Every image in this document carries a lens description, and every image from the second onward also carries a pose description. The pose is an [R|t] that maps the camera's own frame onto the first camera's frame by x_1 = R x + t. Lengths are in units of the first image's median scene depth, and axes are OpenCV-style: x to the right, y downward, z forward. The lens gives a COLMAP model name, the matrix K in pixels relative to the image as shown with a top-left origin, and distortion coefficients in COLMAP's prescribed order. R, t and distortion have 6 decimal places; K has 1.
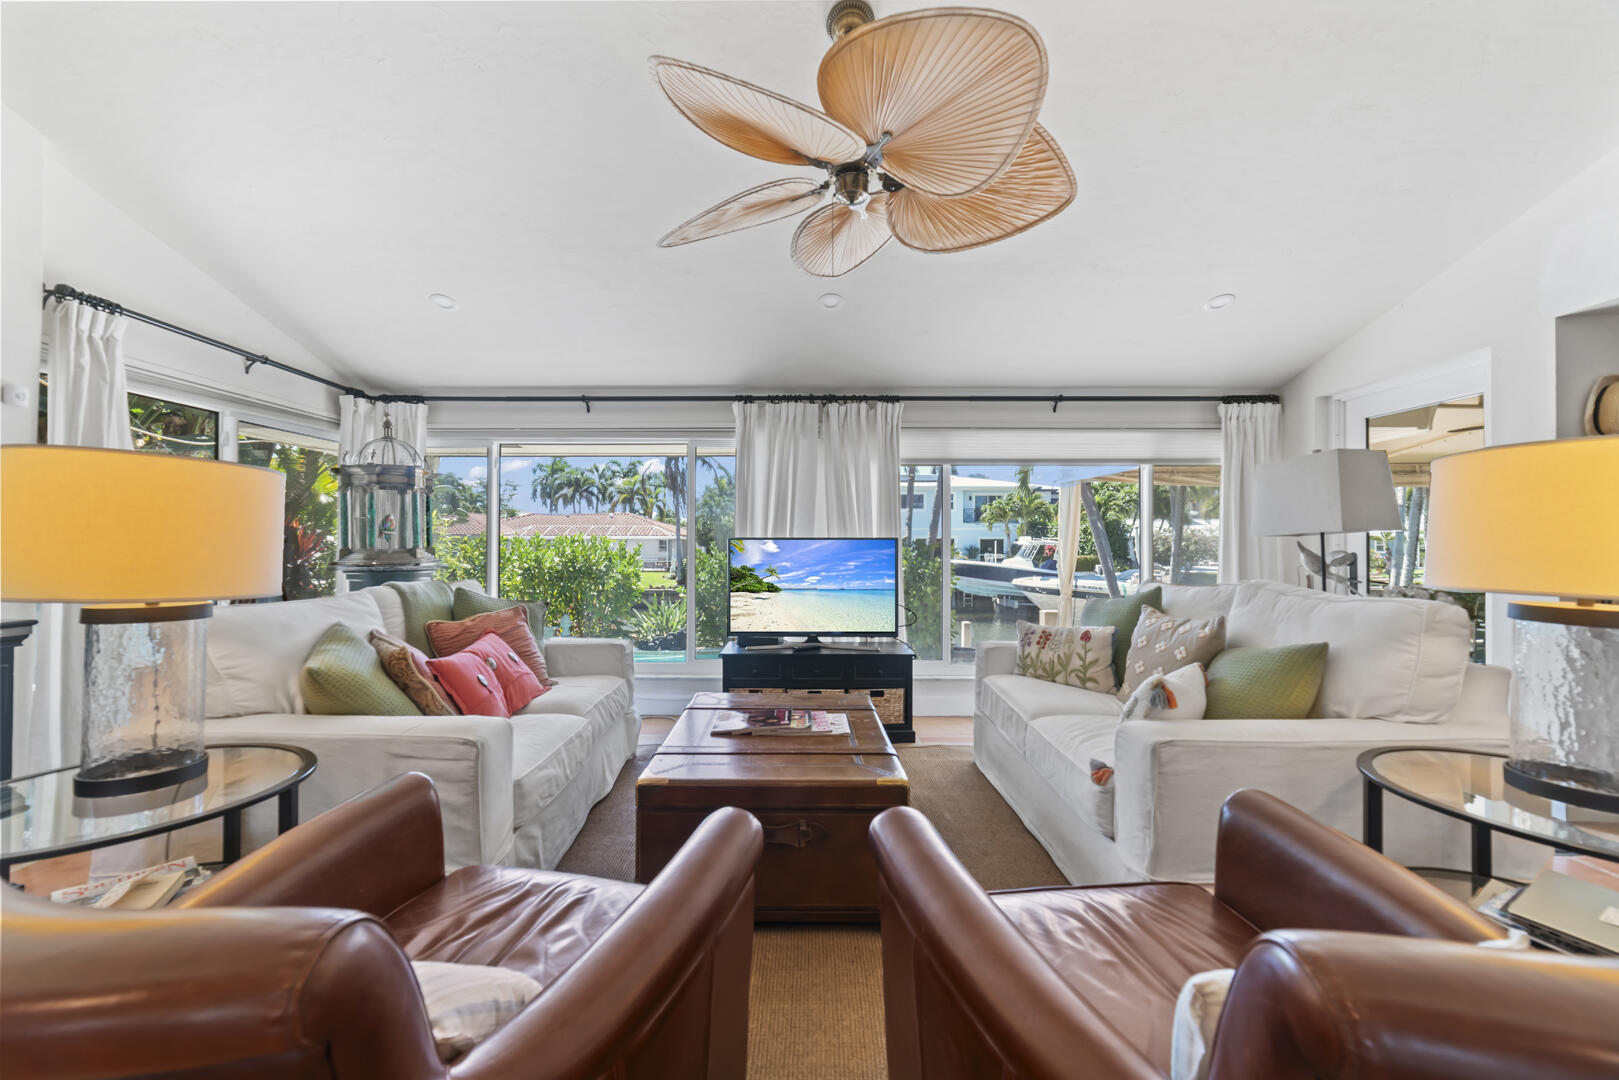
lens RADIAL K [[621.1, 0, 802.6], [0, 621.1, 531.2], [0, 0, 1]] dist [-0.012157, -0.000098]
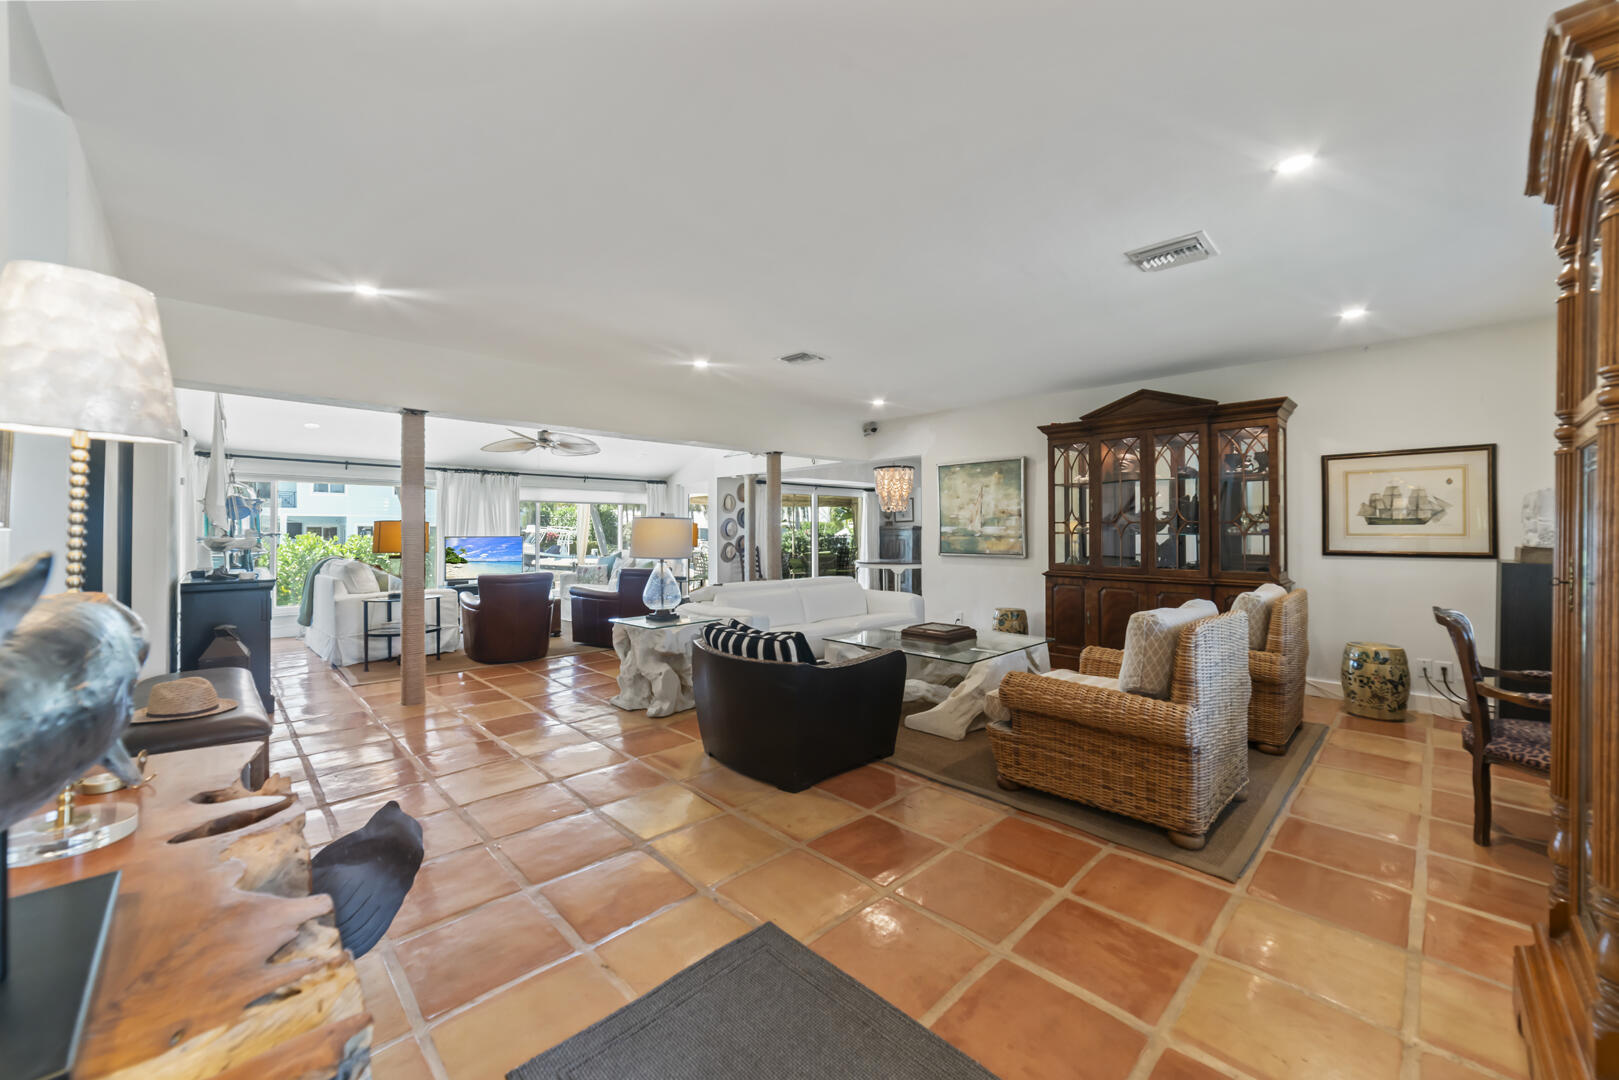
lens RADIAL K [[621.1, 0, 802.6], [0, 621.1, 531.2], [0, 0, 1]] dist [-0.012157, -0.000098]
pose [[0.713339, -0.003082, 0.700812, -0.687999], [-0.013078, 0.999758, 0.017708, -0.059945], [-0.700697, -0.021798, 0.713126, -1.332811]]
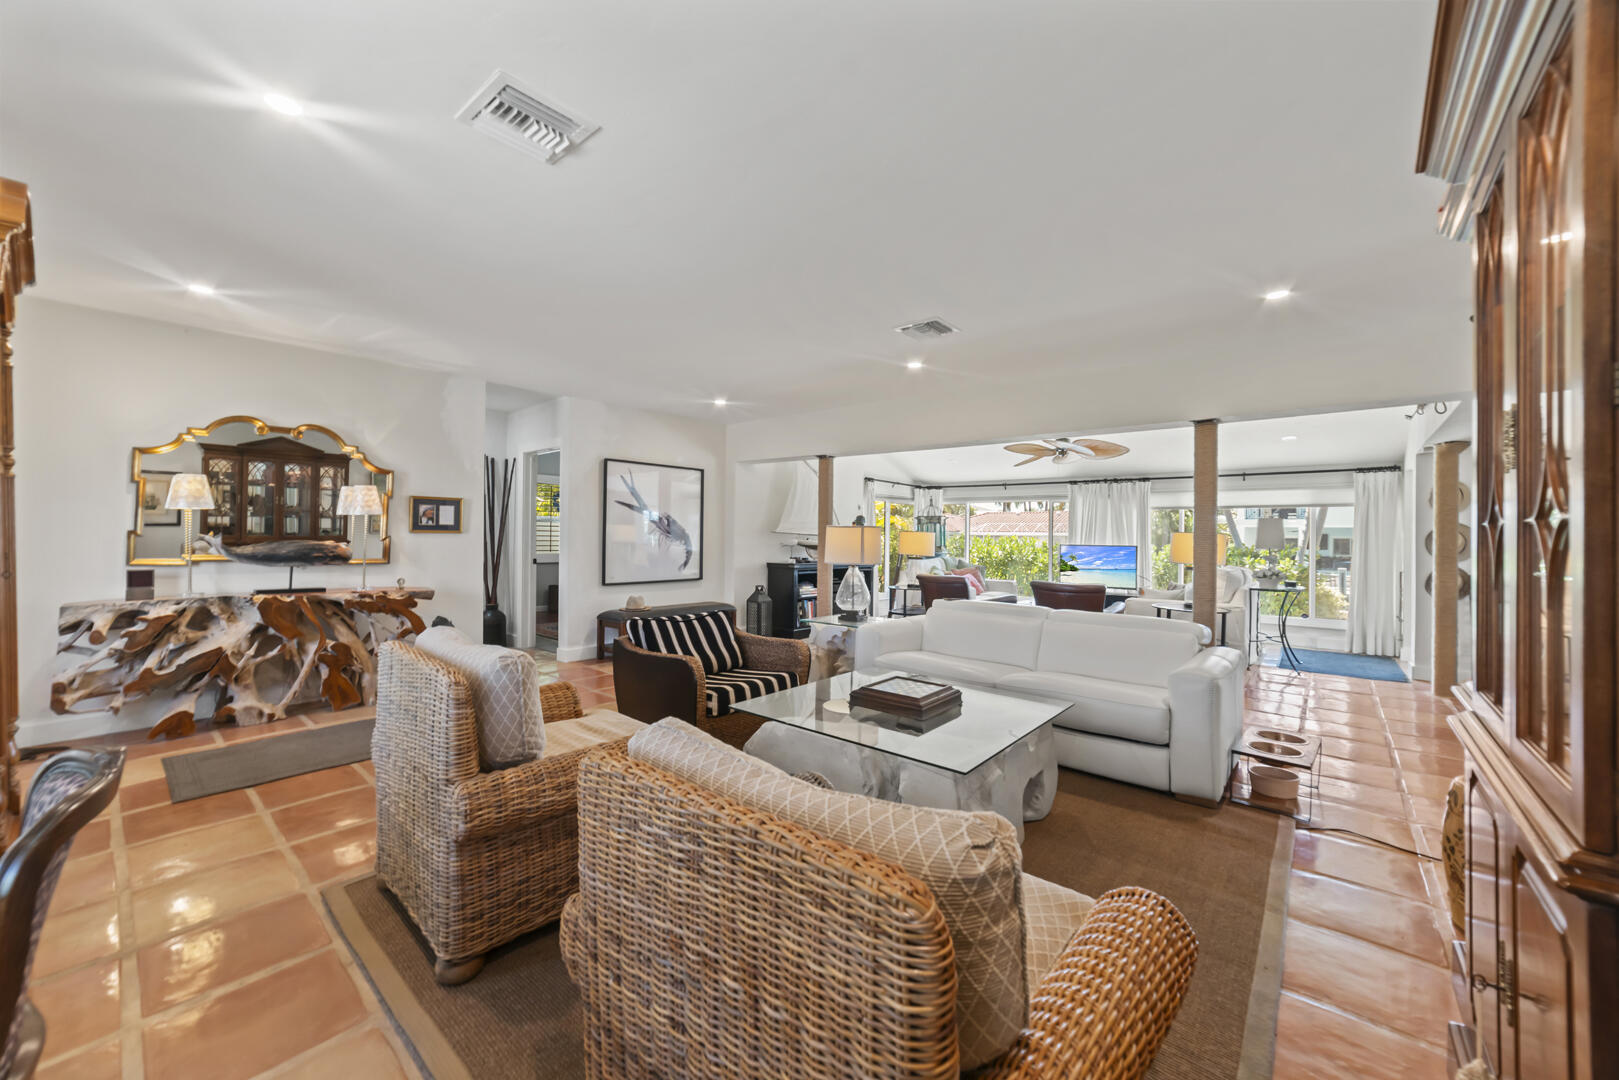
lens RADIAL K [[621.1, 0, 802.6], [0, 621.1, 531.2], [0, 0, 1]] dist [-0.012157, -0.000098]
pose [[0.763505, 0.005300, -0.645781, 0.612999], [0.000602, 0.999960, 0.008919, -0.057865], [0.645802, -0.007199, 0.763471, -1.353584]]
